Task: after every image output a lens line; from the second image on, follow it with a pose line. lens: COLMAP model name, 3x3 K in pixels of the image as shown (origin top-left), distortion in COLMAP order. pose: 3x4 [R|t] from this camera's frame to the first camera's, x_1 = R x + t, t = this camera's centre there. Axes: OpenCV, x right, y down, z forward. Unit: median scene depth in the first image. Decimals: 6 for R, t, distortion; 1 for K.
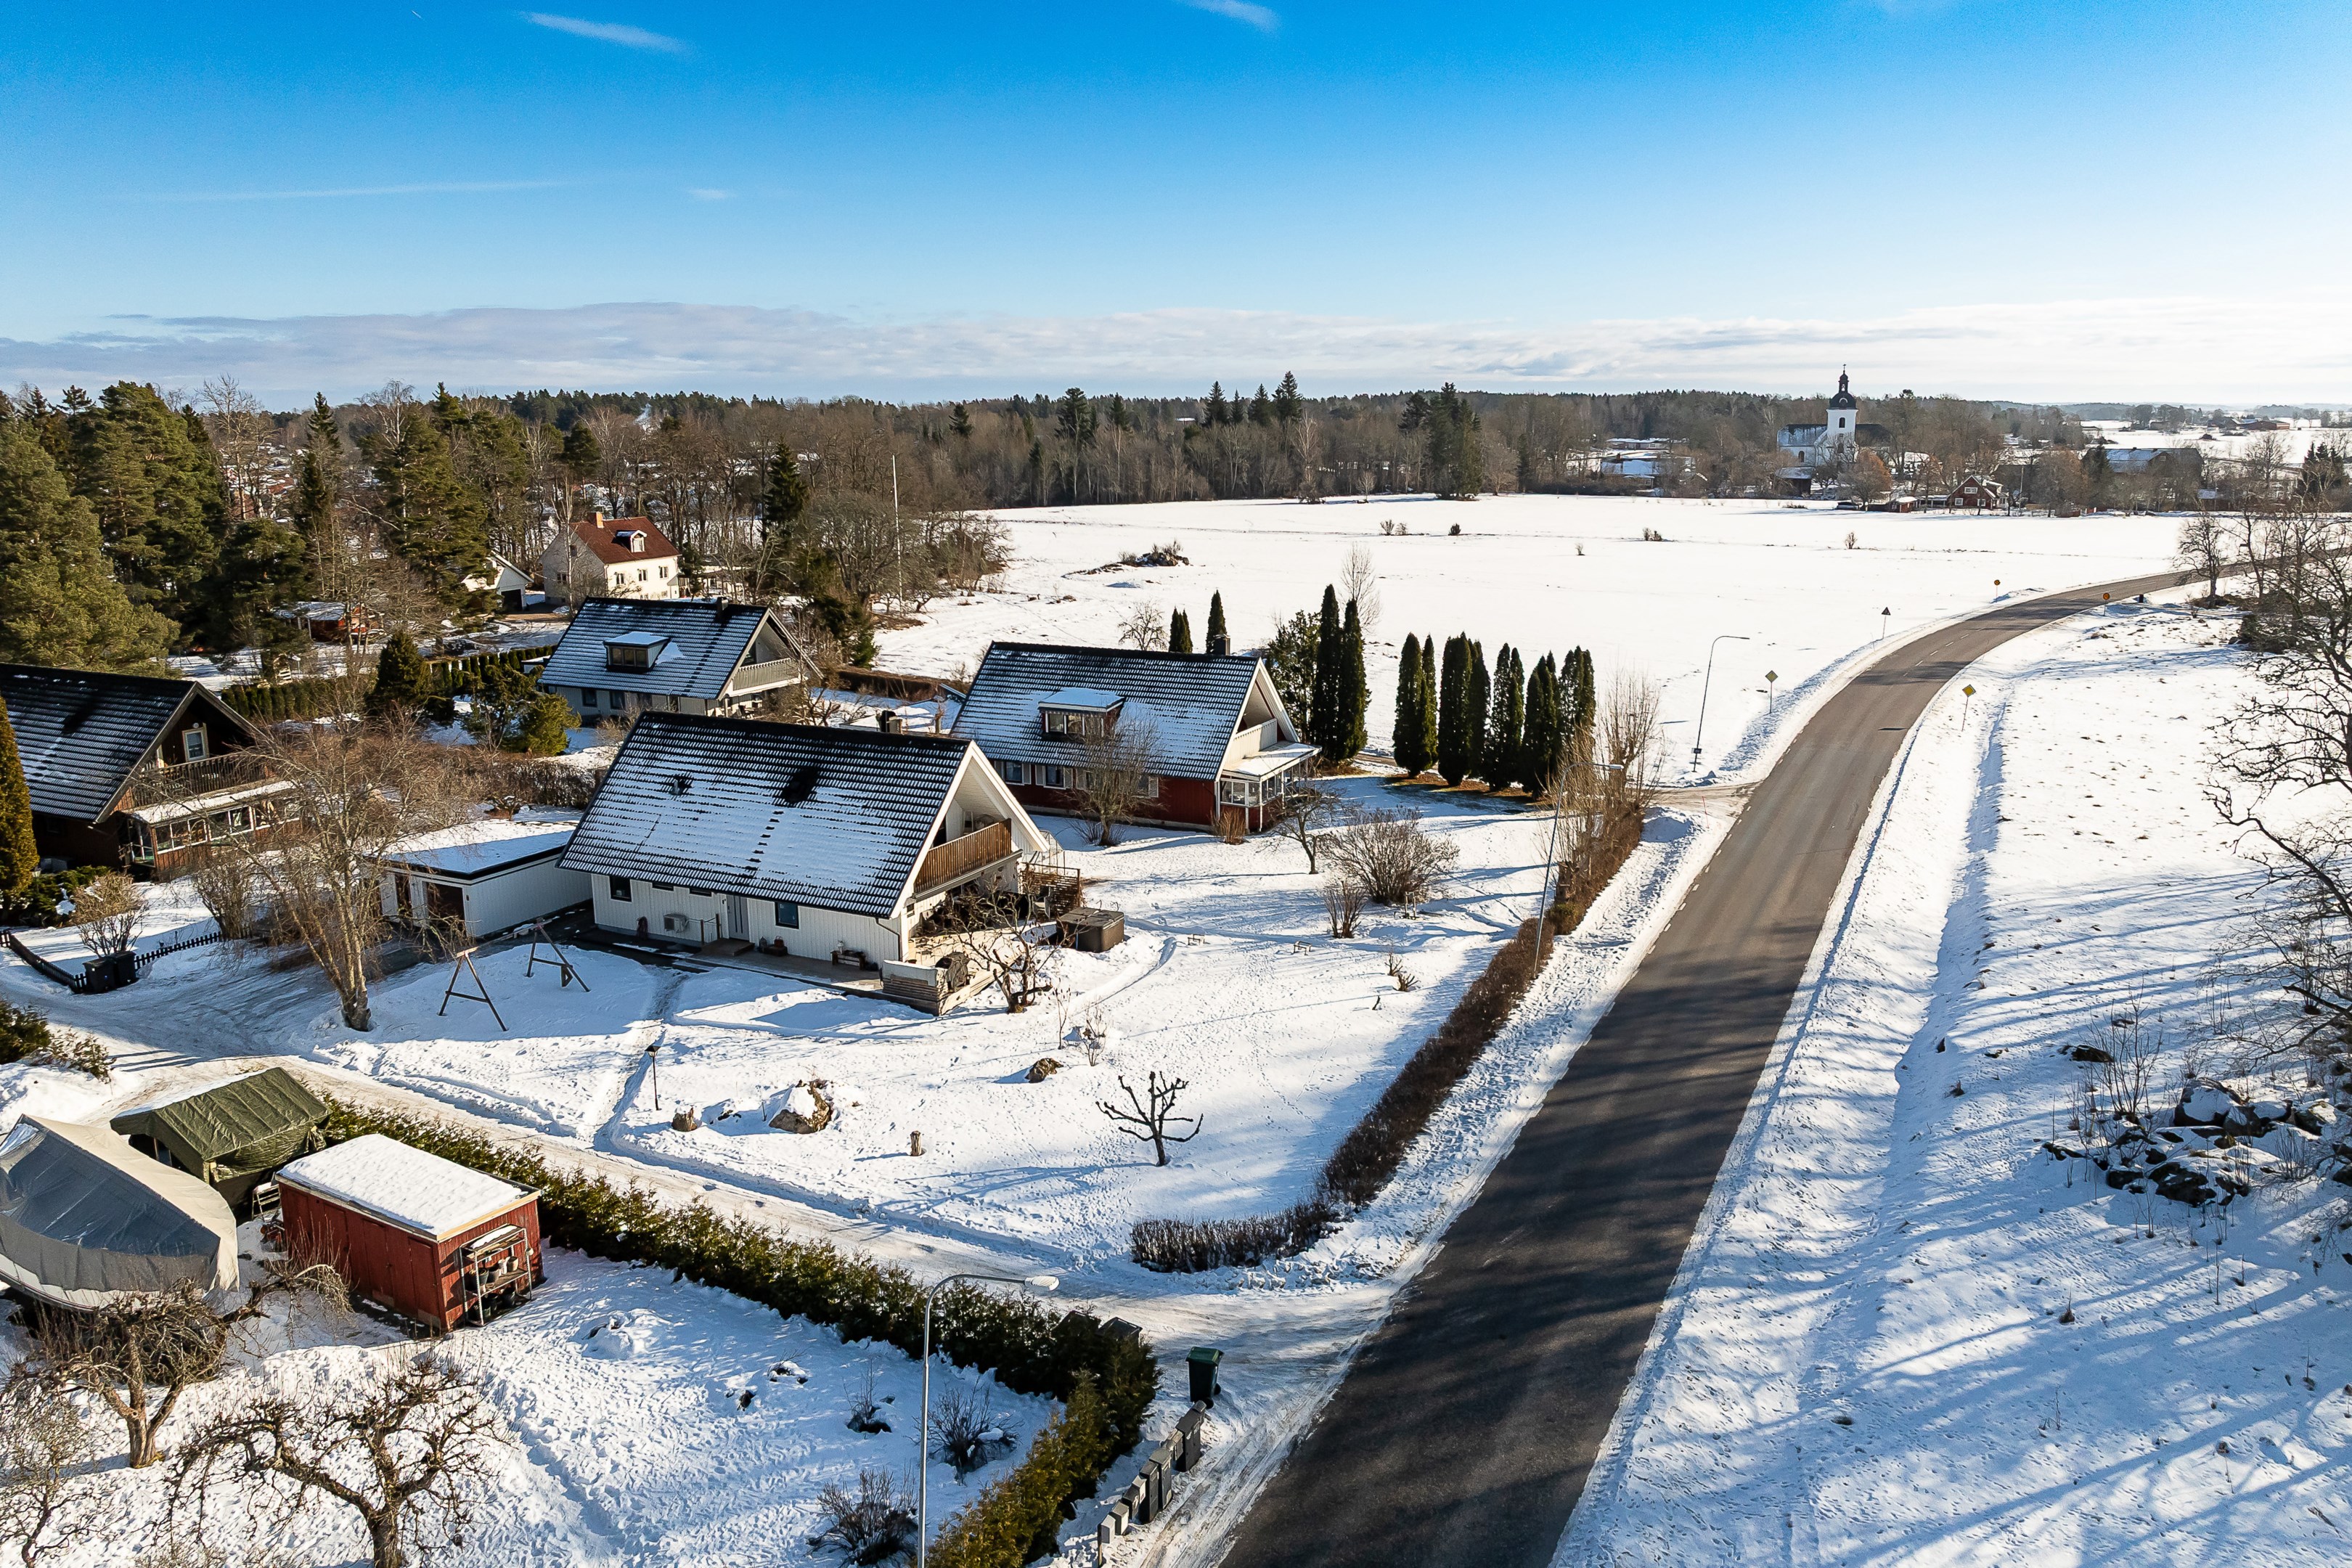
lens RADIAL K [[1651.8, 0, 1176.0], [0, 1651.8, 784.0], [0, 0, 1]] dist [-0.035942, -0.003652]
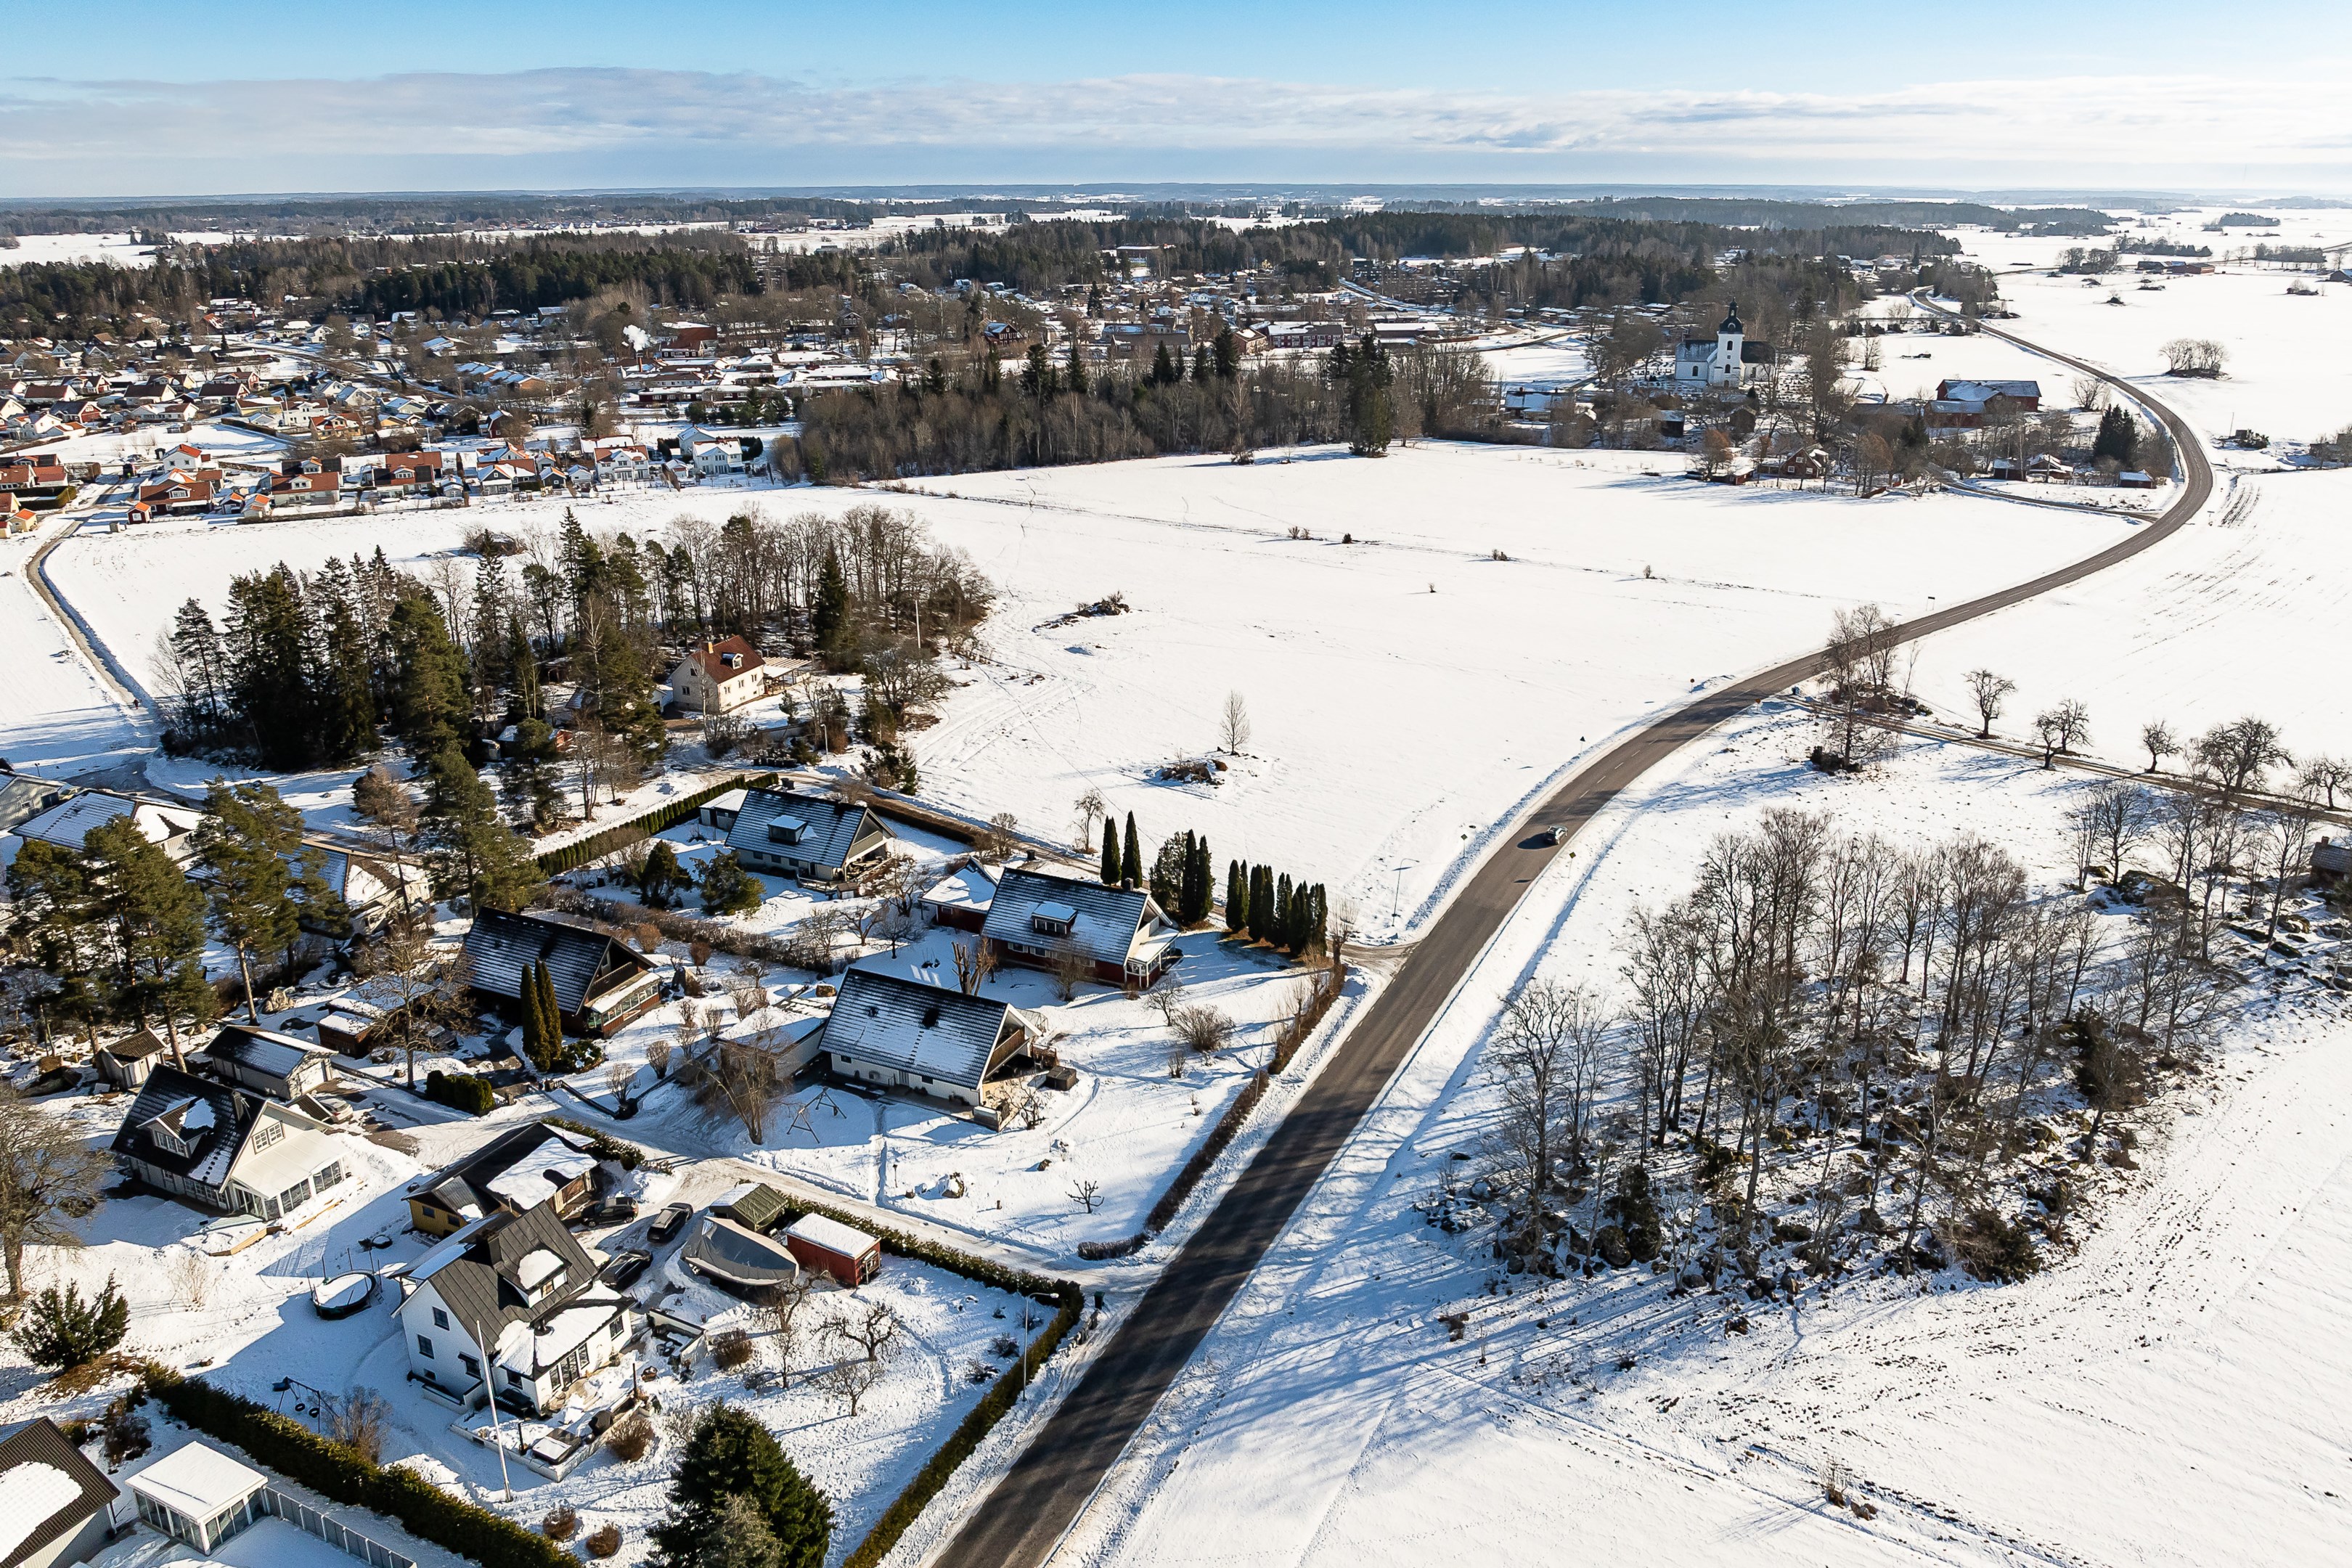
lens RADIAL K [[1651.8, 0, 1176.0], [0, 1651.8, 784.0], [0, 0, 1]] dist [-0.035942, -0.003652]
pose [[0.999734, -0.002759, 0.022907, 0.058191], [-0.000138, 0.992094, 0.125501, -0.640252], [-0.023072, -0.125471, 0.991829, -1.273354]]
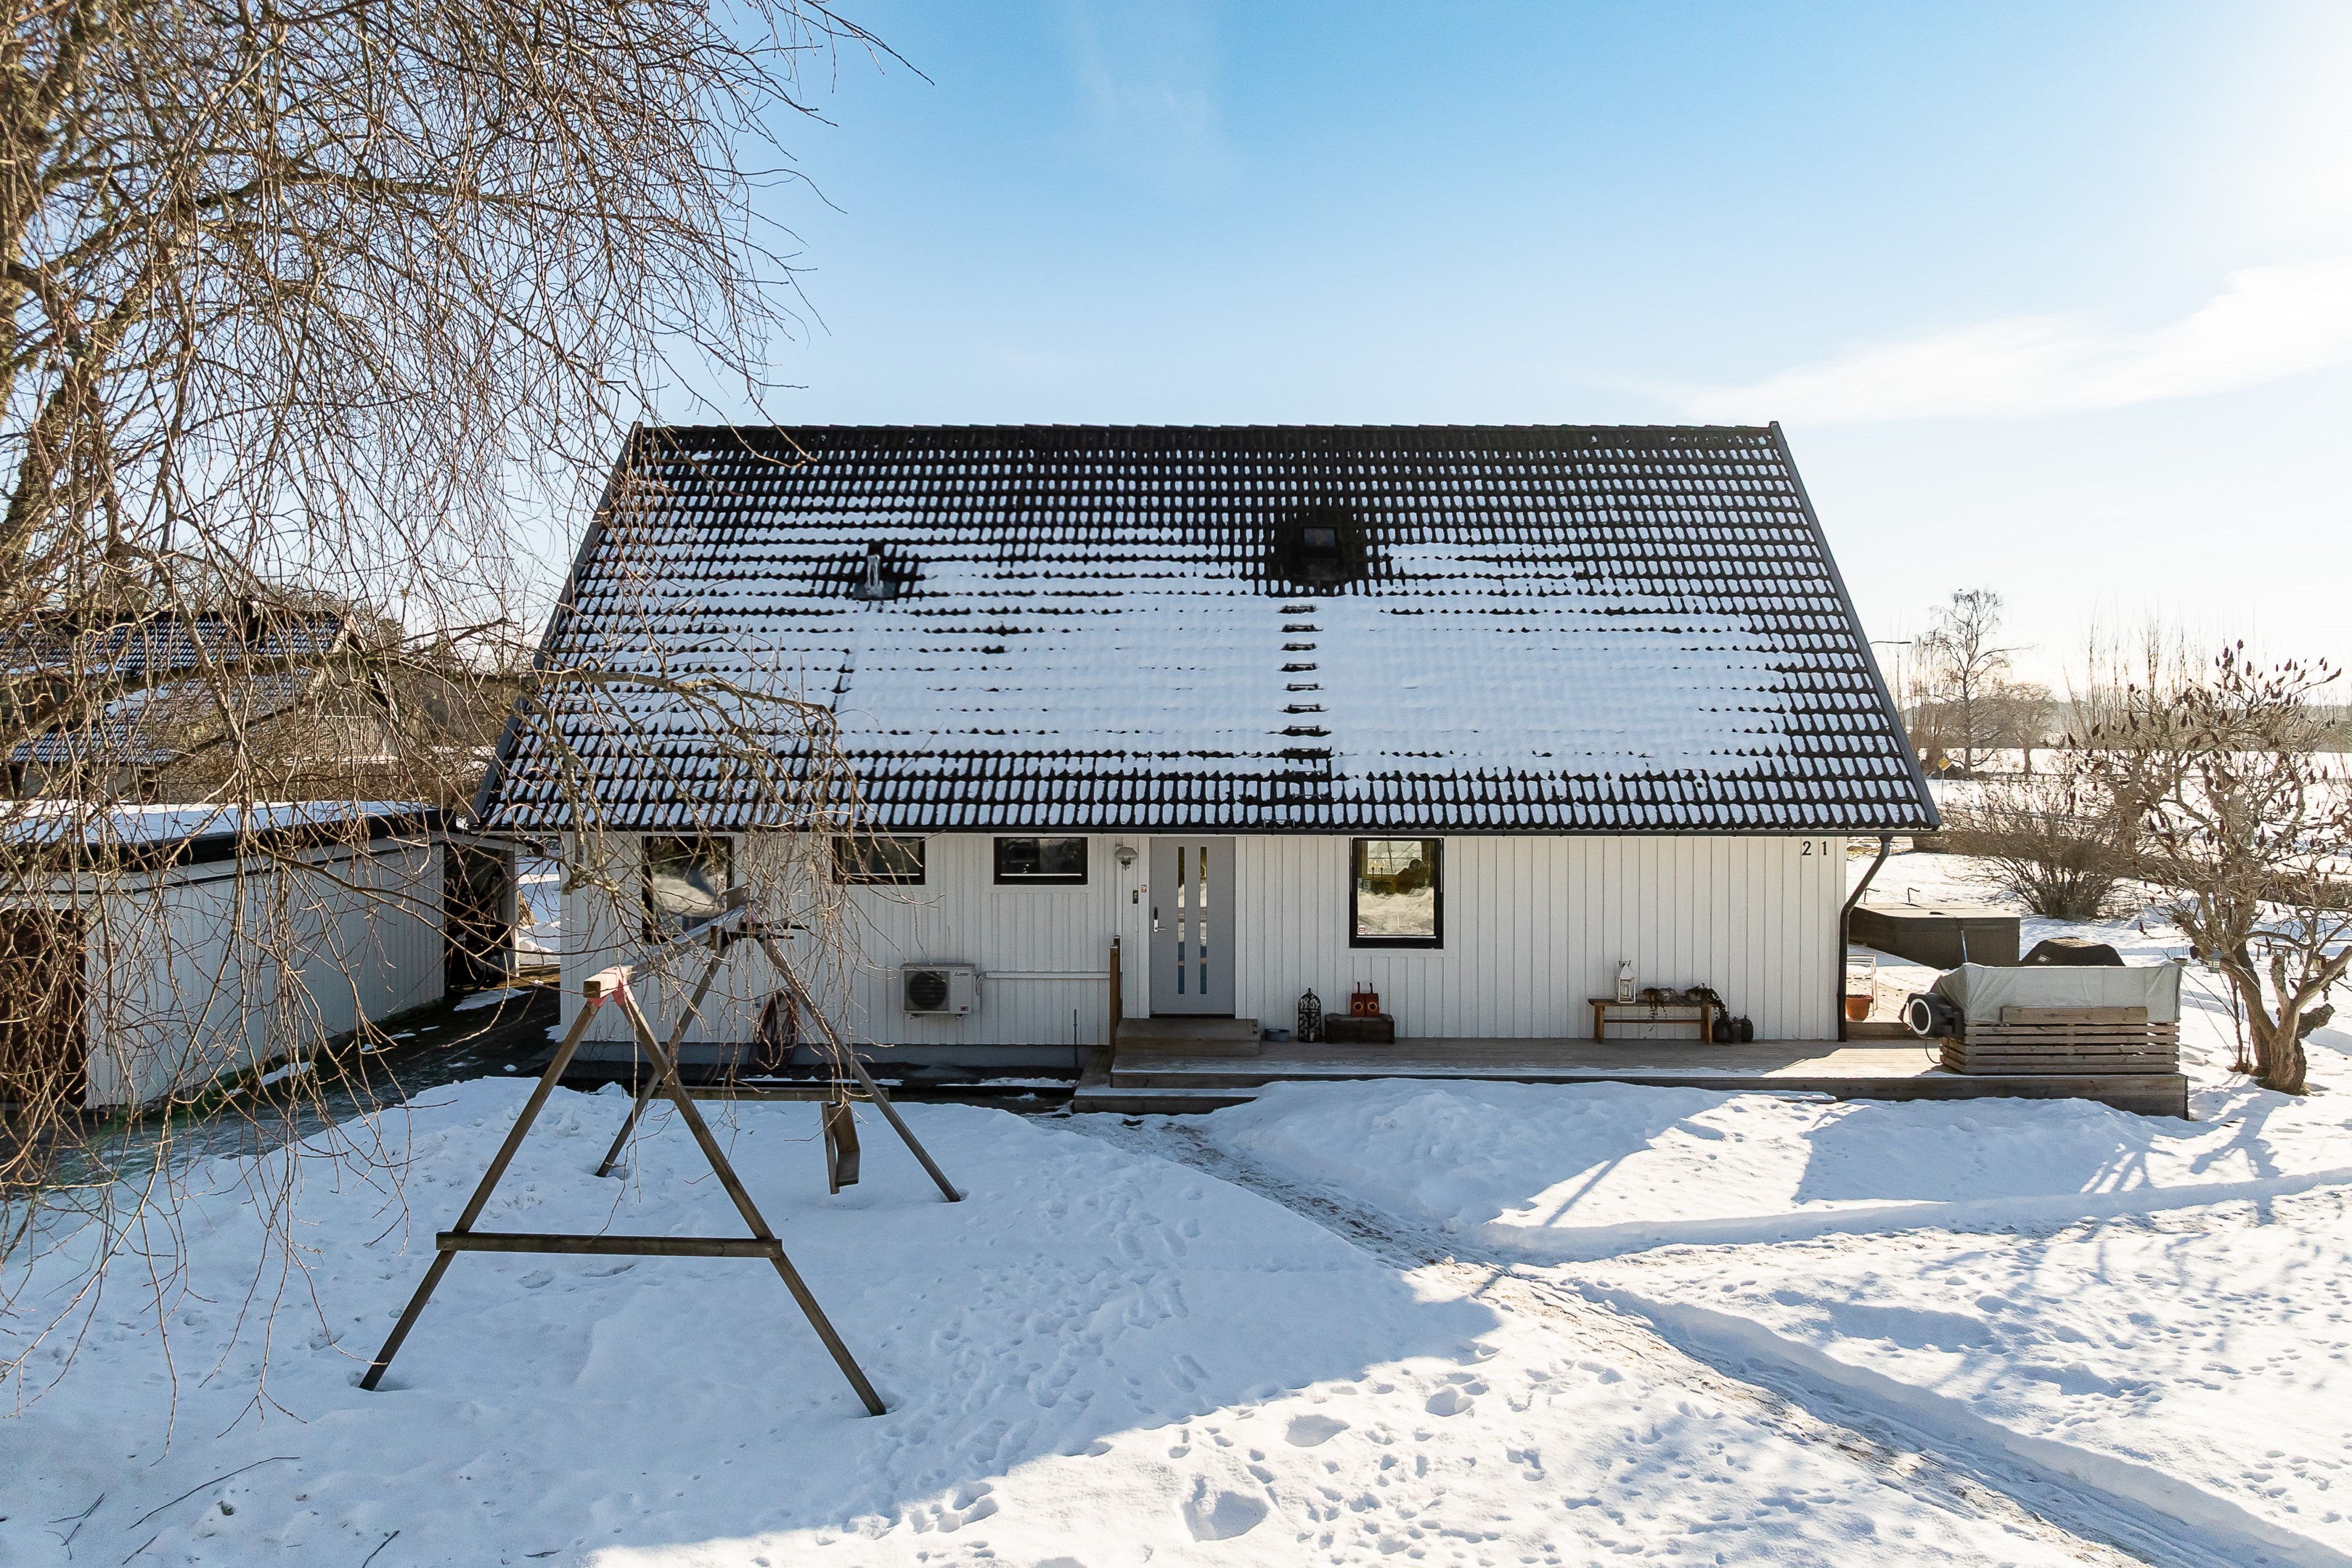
lens RADIAL K [[1657.4, 0, 1173.9], [0, 1657.4, 718.0], [0, 0, 1]] dist [-0.033199, -0.001381]
pose [[0.904105, 0.013027, 0.427112, -0.432241], [0.082434, 0.975443, -0.204246, 0.111060], [-0.419284, 0.219868, 0.880828, 0.774088]]
